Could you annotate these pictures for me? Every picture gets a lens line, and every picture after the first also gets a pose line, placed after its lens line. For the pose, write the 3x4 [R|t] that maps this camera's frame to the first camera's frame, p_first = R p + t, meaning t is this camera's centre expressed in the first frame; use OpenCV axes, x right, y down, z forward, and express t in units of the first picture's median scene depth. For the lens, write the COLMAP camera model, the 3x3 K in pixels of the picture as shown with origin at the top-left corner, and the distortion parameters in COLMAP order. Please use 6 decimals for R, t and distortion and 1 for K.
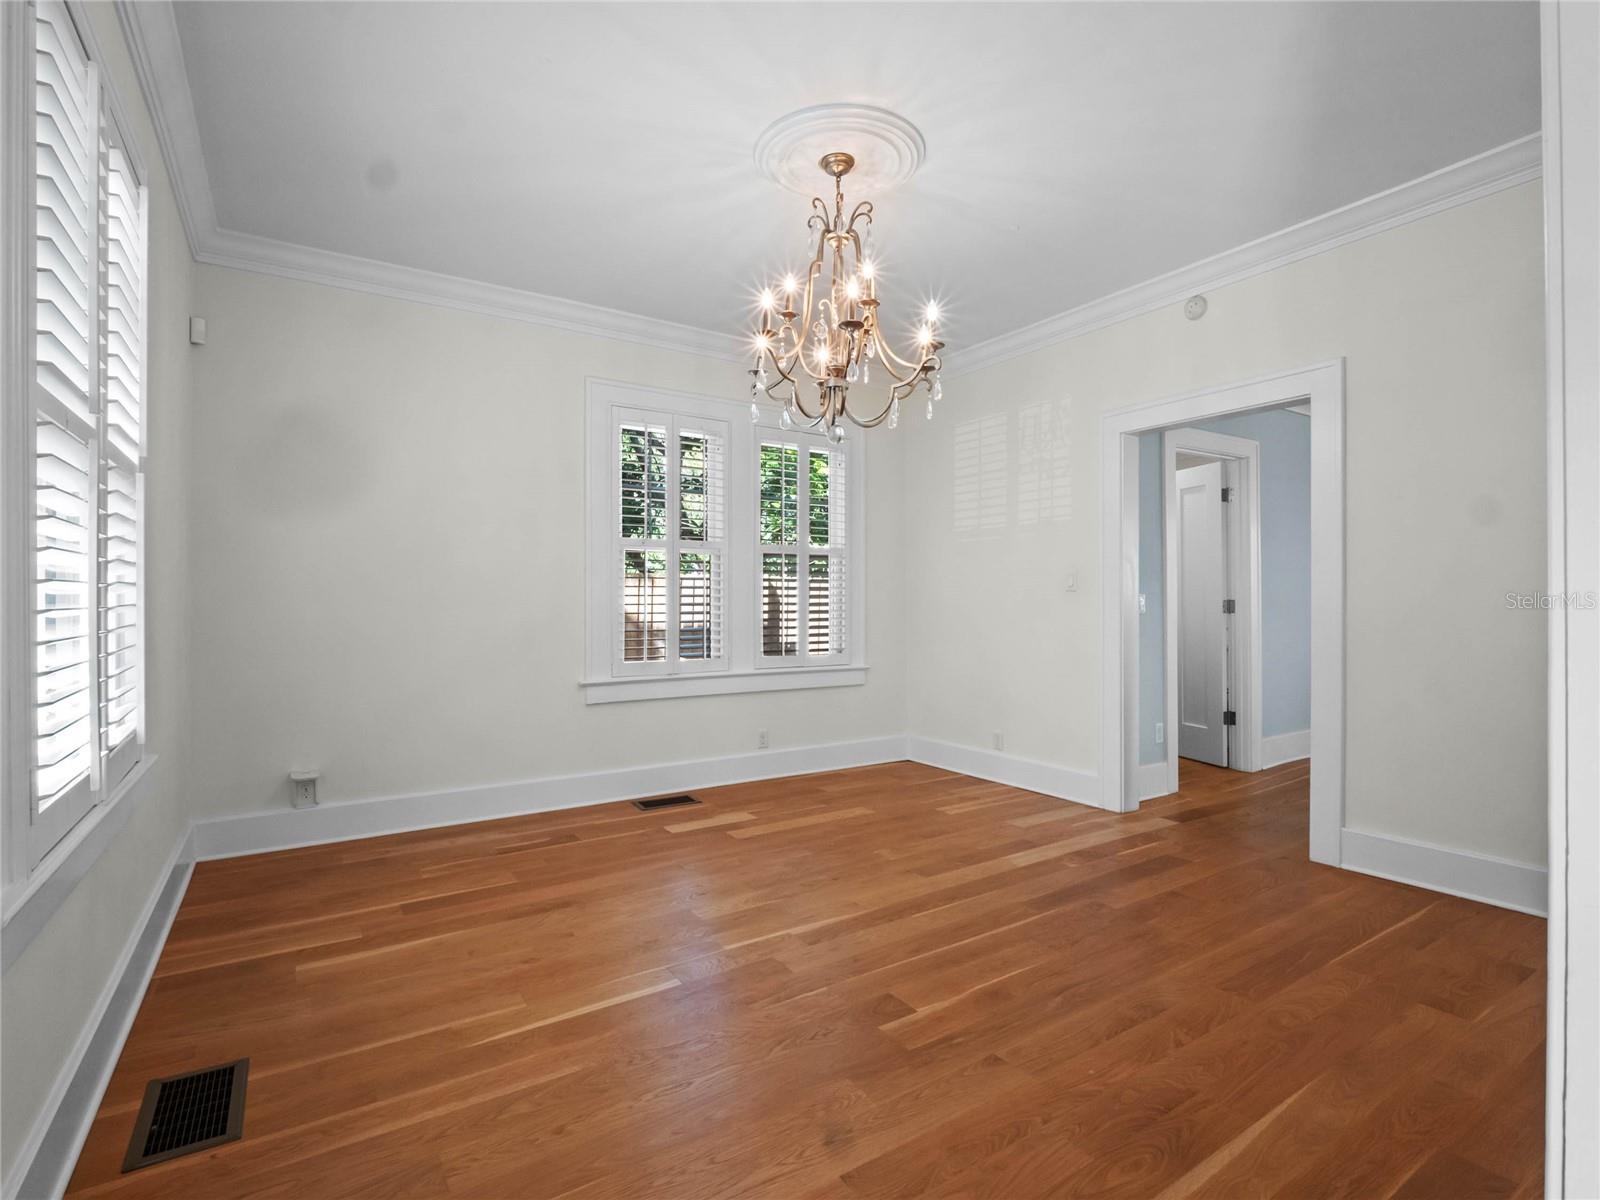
lens RADIAL K [[763.9, 0, 803.0], [0, 763.9, 600.3], [0, 0, 1]] dist [-0.037017, 0.000007]
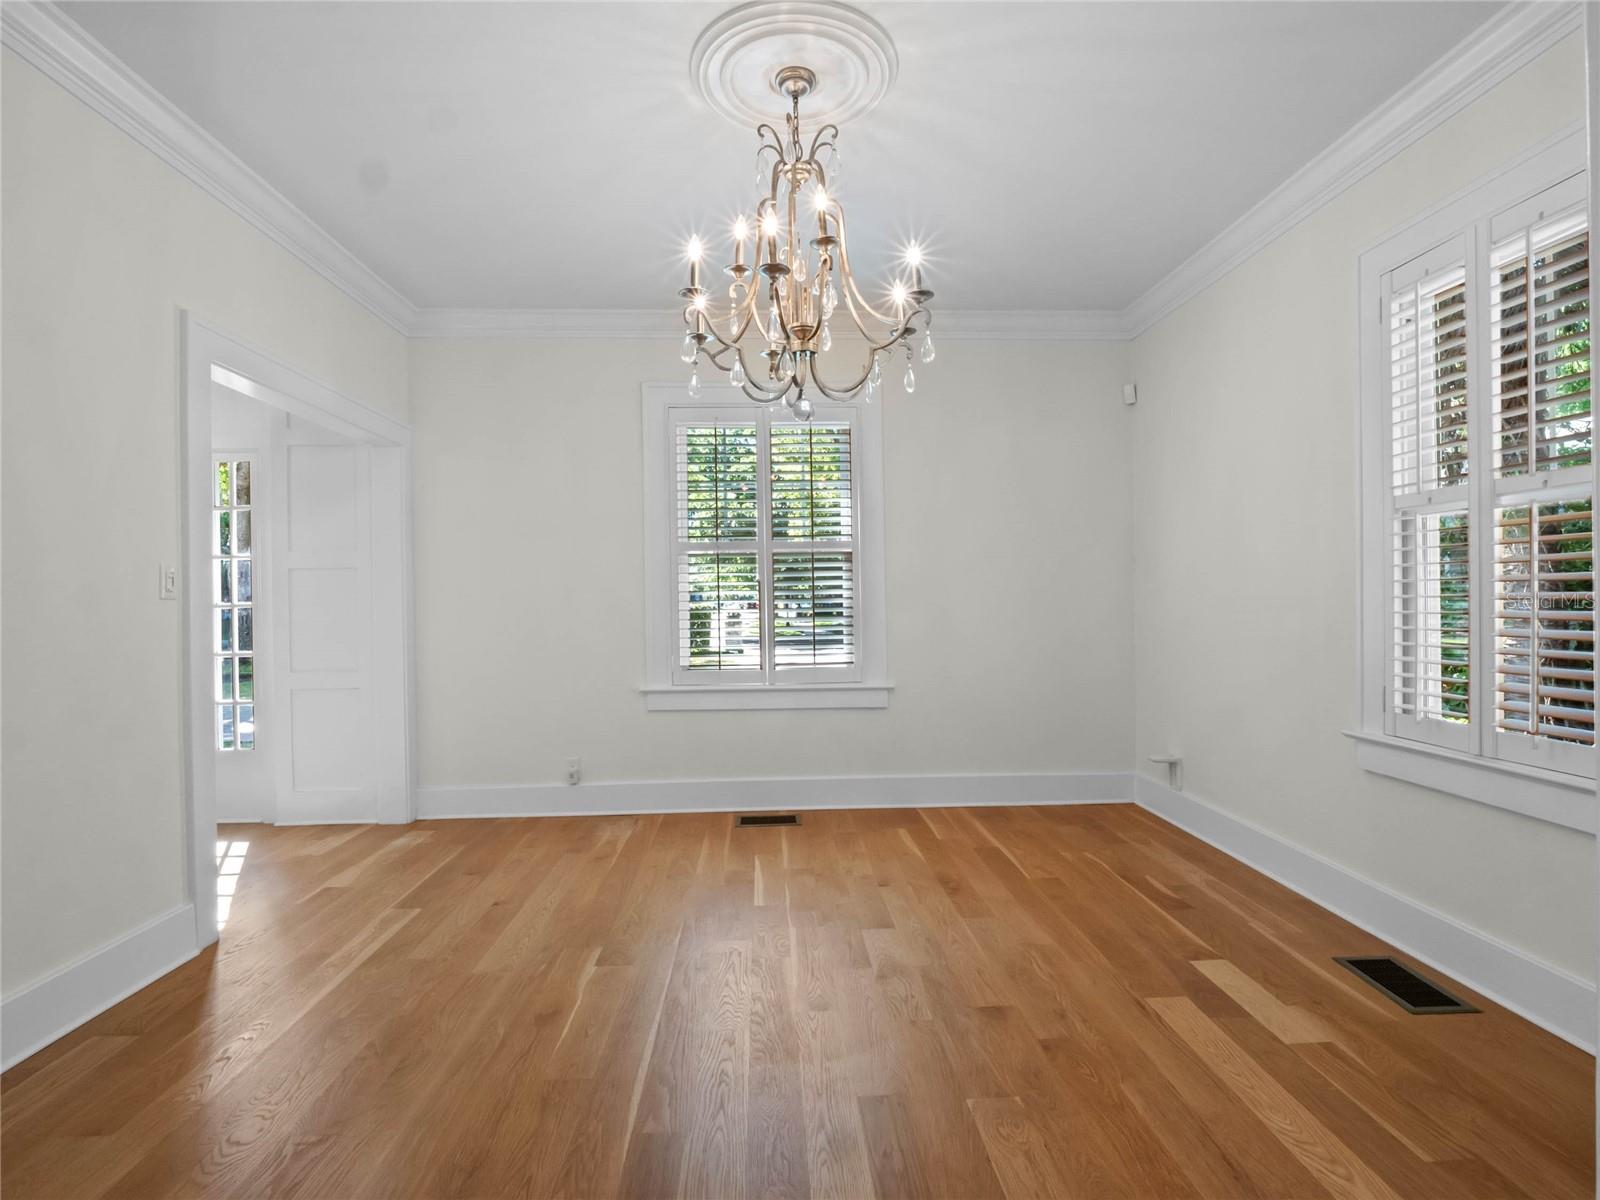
lens RADIAL K [[763.9, 0, 803.0], [0, 763.9, 600.3], [0, 0, 1]] dist [-0.037017, 0.000007]
pose [[-0.484041, 0.016433, -0.874891, 0.727770], [0.011004, 0.999859, 0.012692, -0.027421], [0.874976, -0.003484, -0.484154, 1.332700]]
